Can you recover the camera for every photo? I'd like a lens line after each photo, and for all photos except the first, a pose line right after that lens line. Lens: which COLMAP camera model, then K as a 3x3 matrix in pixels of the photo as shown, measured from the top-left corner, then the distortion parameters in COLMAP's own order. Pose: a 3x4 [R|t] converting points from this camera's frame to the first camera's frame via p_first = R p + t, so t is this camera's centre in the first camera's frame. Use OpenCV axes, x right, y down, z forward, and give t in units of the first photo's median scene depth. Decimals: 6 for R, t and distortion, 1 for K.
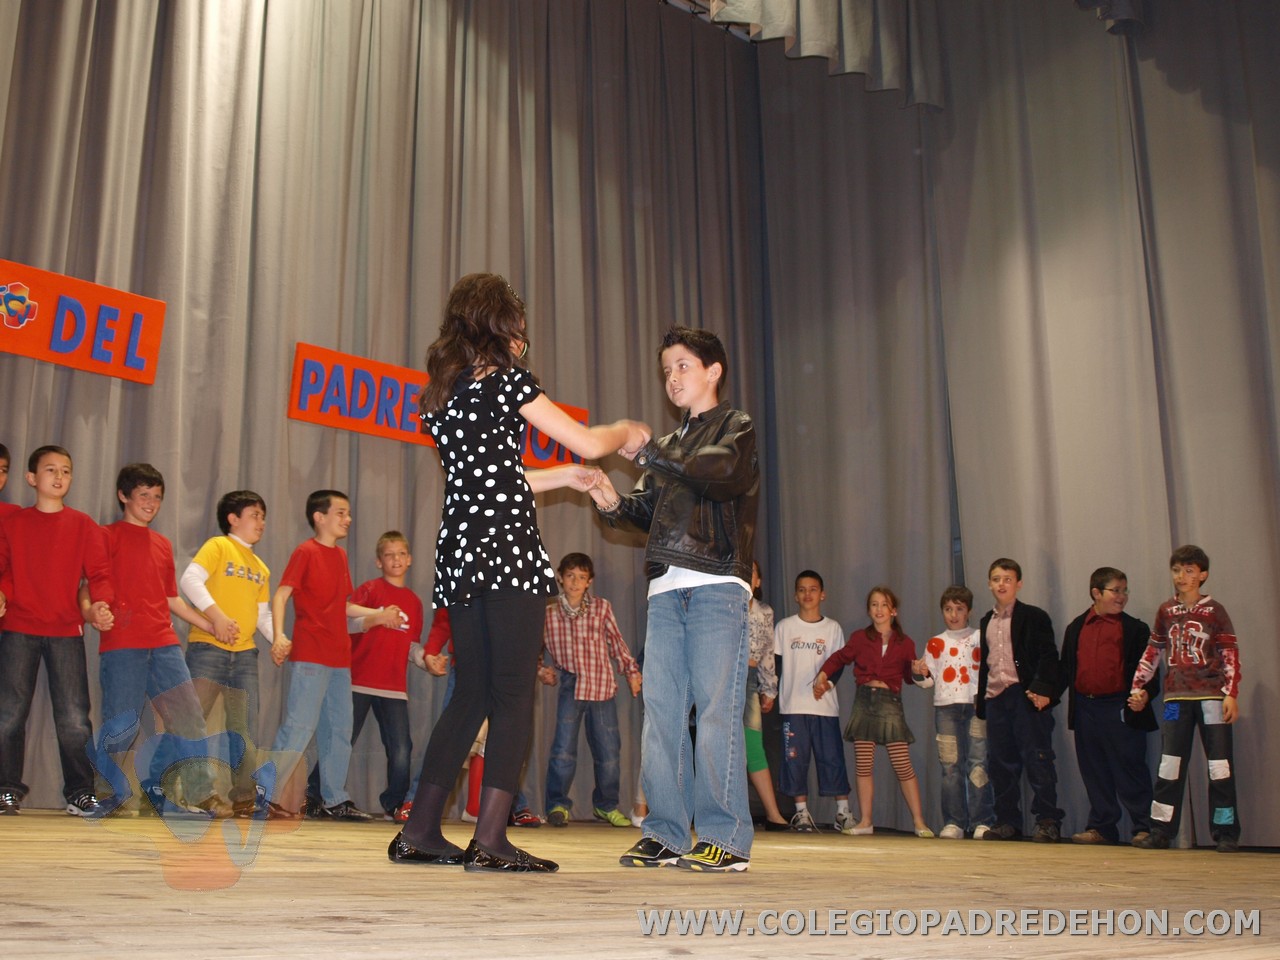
lens RADIAL K [[1501.9, 0, 619.2], [0, 1501.9, 477.6], [0, 0, 1]] dist [-0.089045, 0.084987]
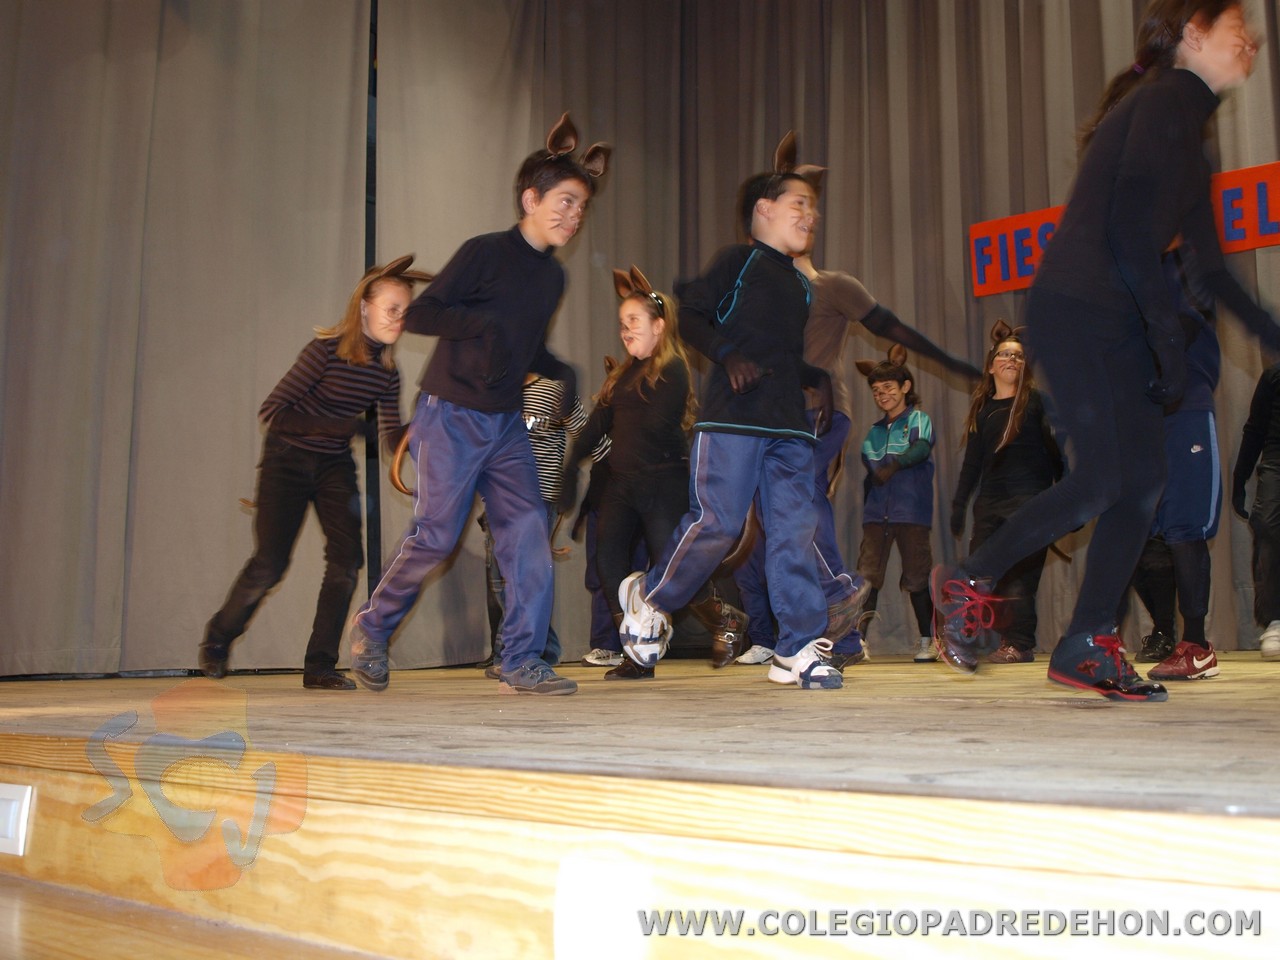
lens RADIAL K [[1372.2, 0, 609.7], [0, 1372.2, 479.5], [0, 0, 1]] dist [-0.073466, 0.013051]
pose [[0.130181, -0.146353, -0.980629, 0.463113], [0.230198, 0.966481, -0.113682, 0.084828], [0.964397, -0.210940, 0.159508, 0.324876]]
